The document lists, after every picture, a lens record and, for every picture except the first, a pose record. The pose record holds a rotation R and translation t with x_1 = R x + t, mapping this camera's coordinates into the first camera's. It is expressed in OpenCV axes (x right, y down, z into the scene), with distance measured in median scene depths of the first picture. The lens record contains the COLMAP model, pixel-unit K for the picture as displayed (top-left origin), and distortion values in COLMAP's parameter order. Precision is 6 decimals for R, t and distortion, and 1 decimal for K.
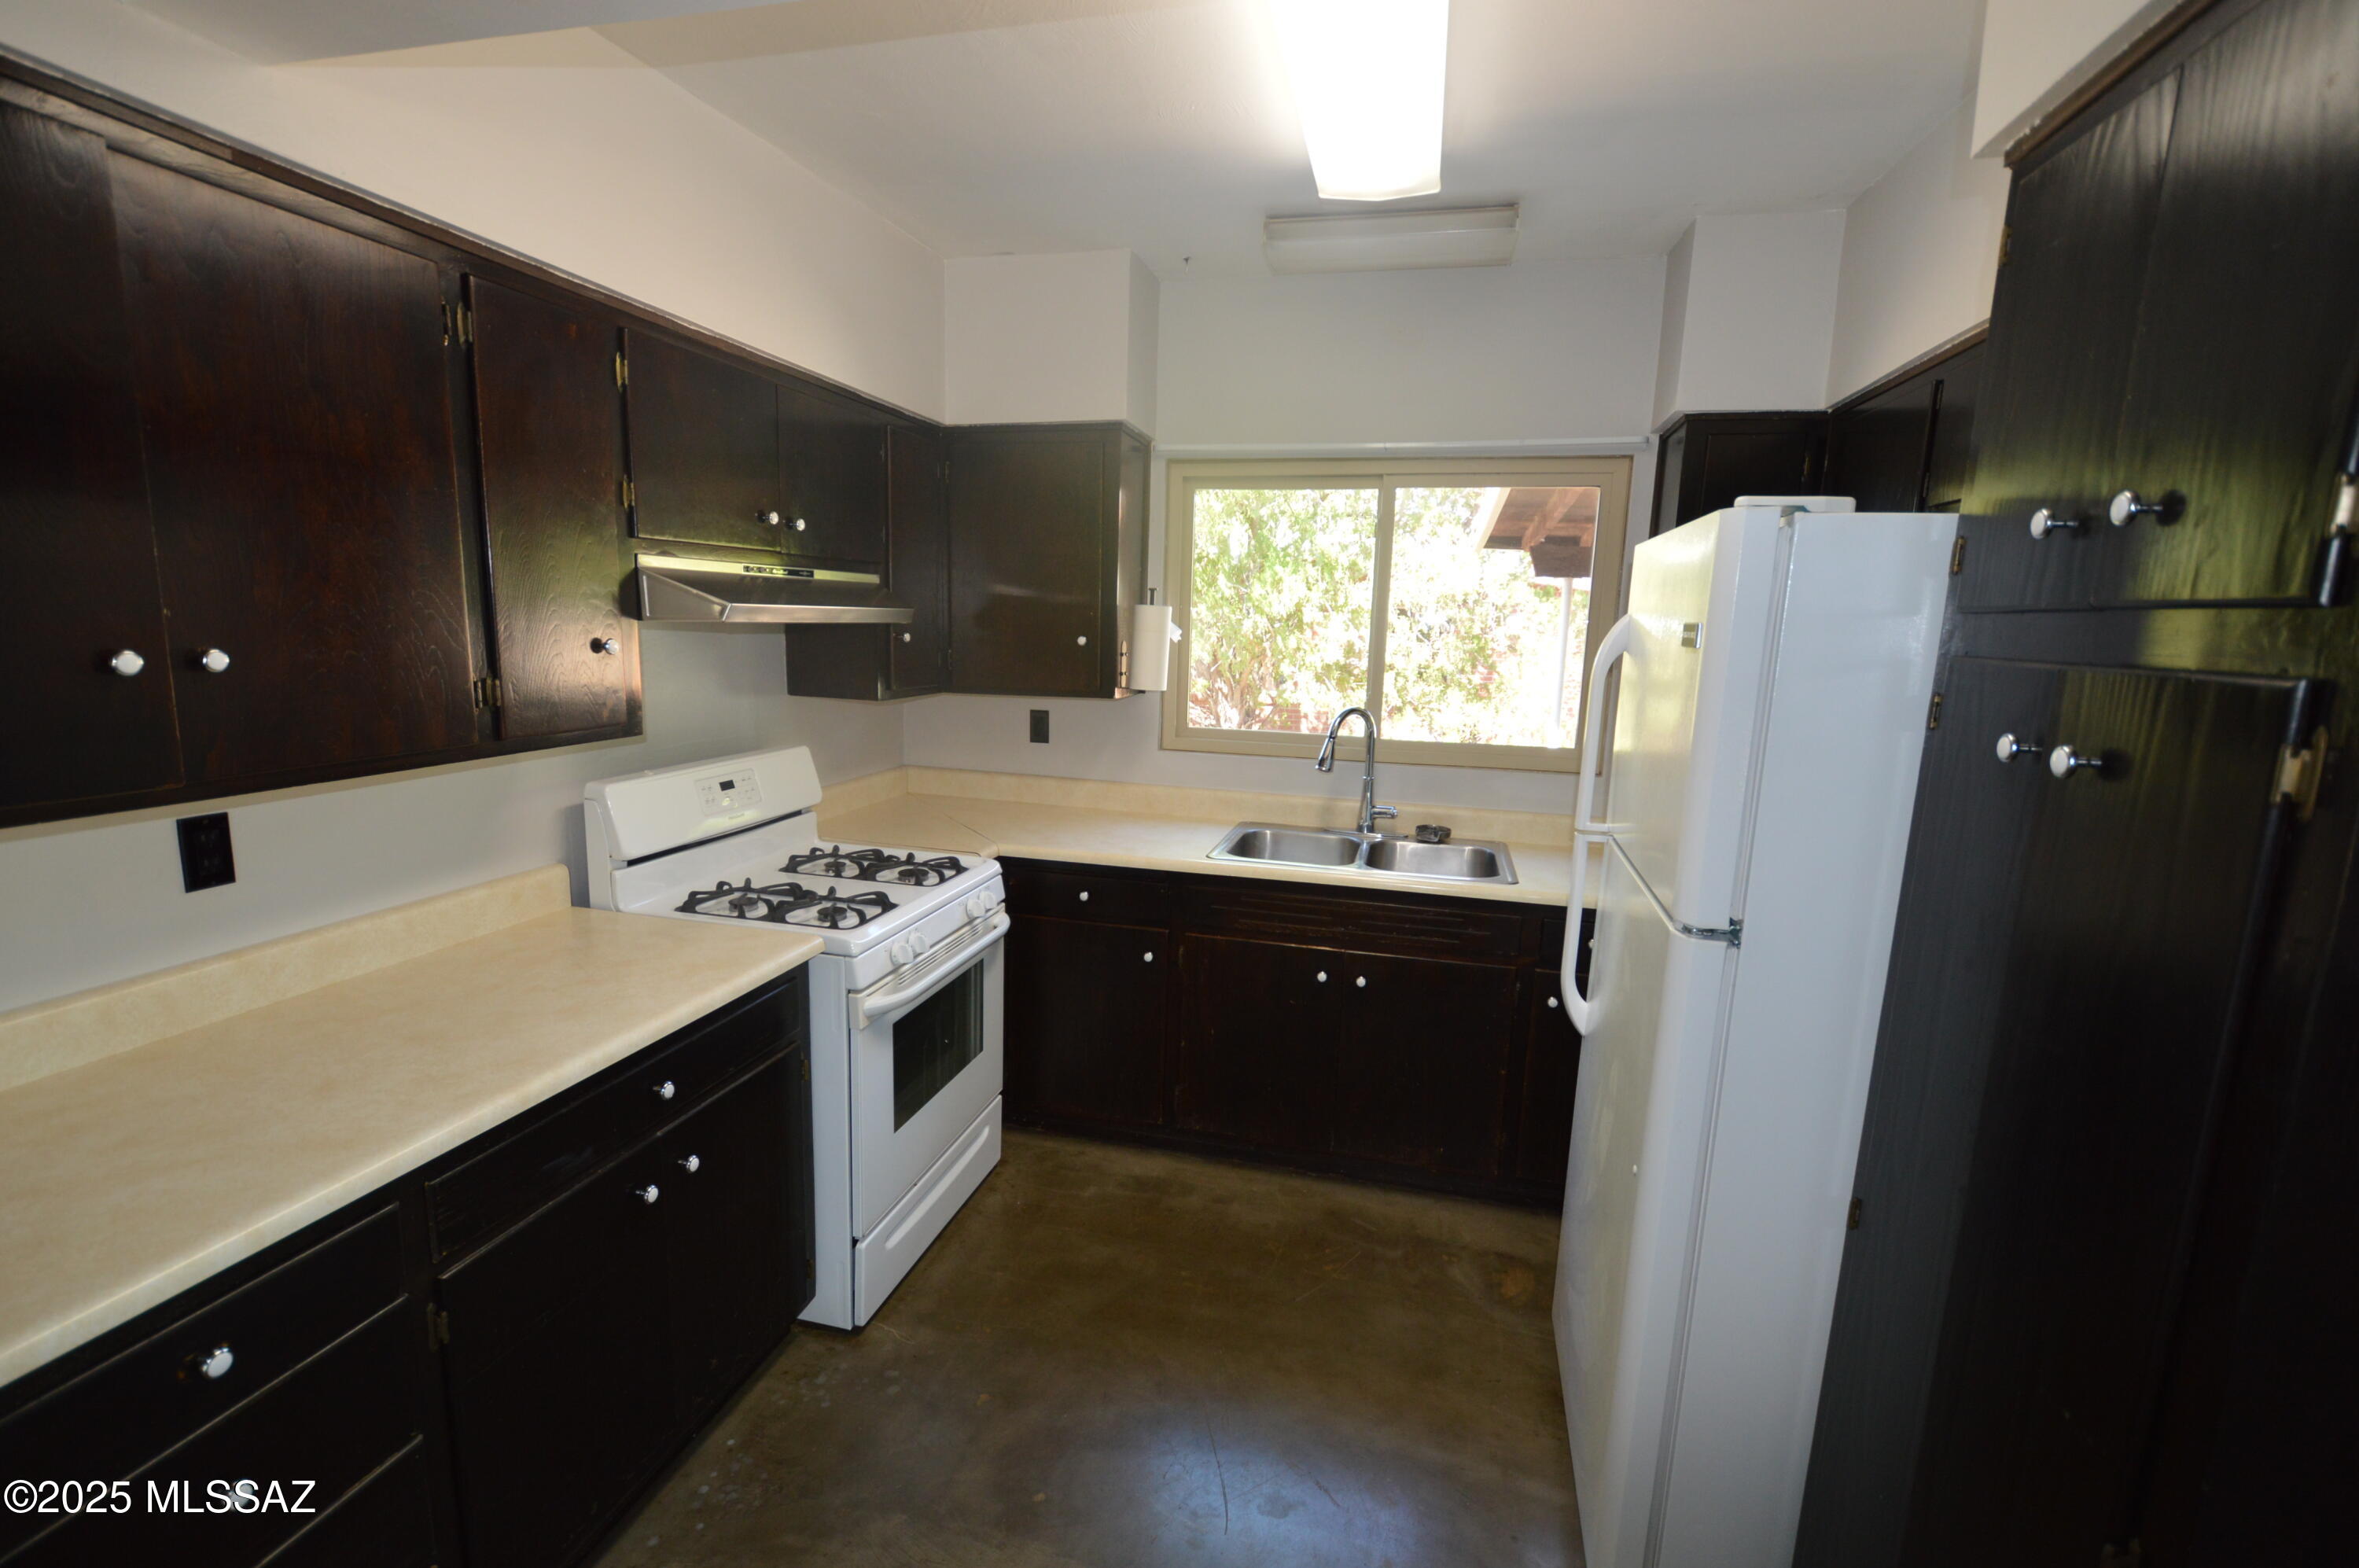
lens RADIAL K [[1039.8, 0, 1173.3], [0, 1039.8, 795.6], [0, 0, 1]] dist [-0.002311, -0.001165]
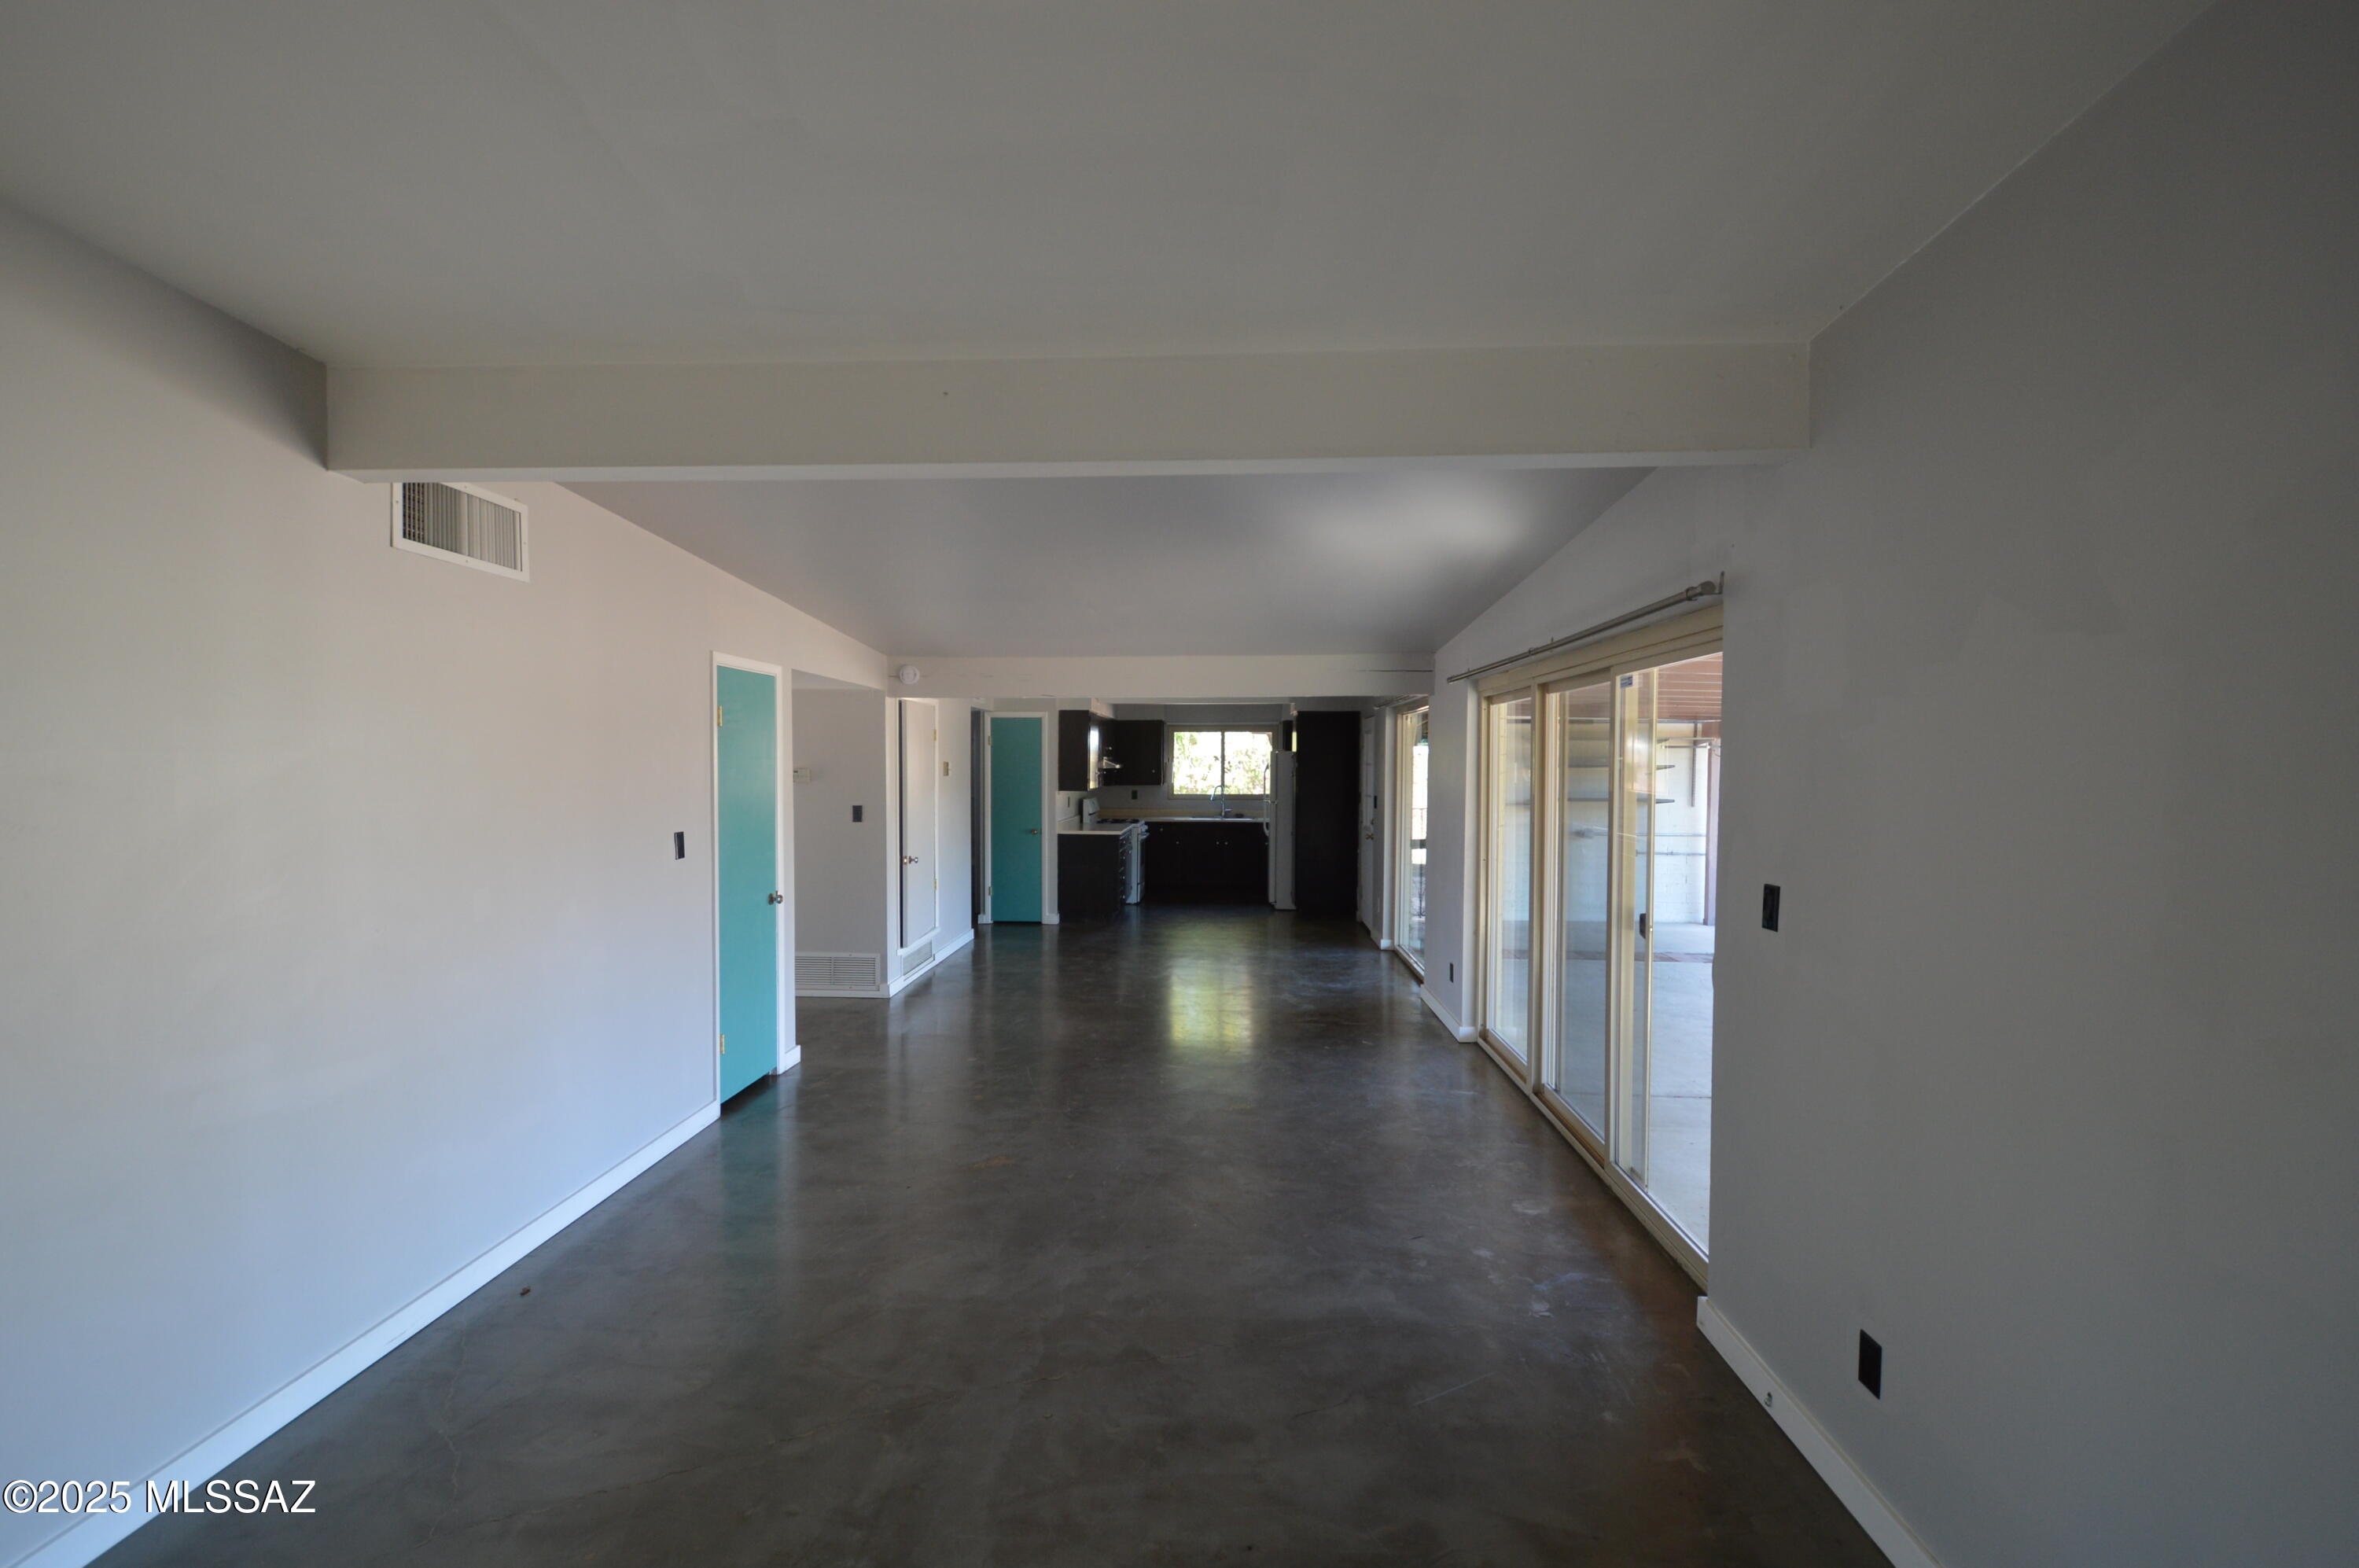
lens RADIAL K [[1039.8, 0, 1173.3], [0, 1039.8, 795.6], [0, 0, 1]] dist [-0.002311, -0.001165]
pose [[0.979958, -0.033909, 0.196297, -0.806783], [0.060882, 0.989237, -0.133051, 0.491018], [-0.189673, 0.142335, 0.971476, -2.940304]]
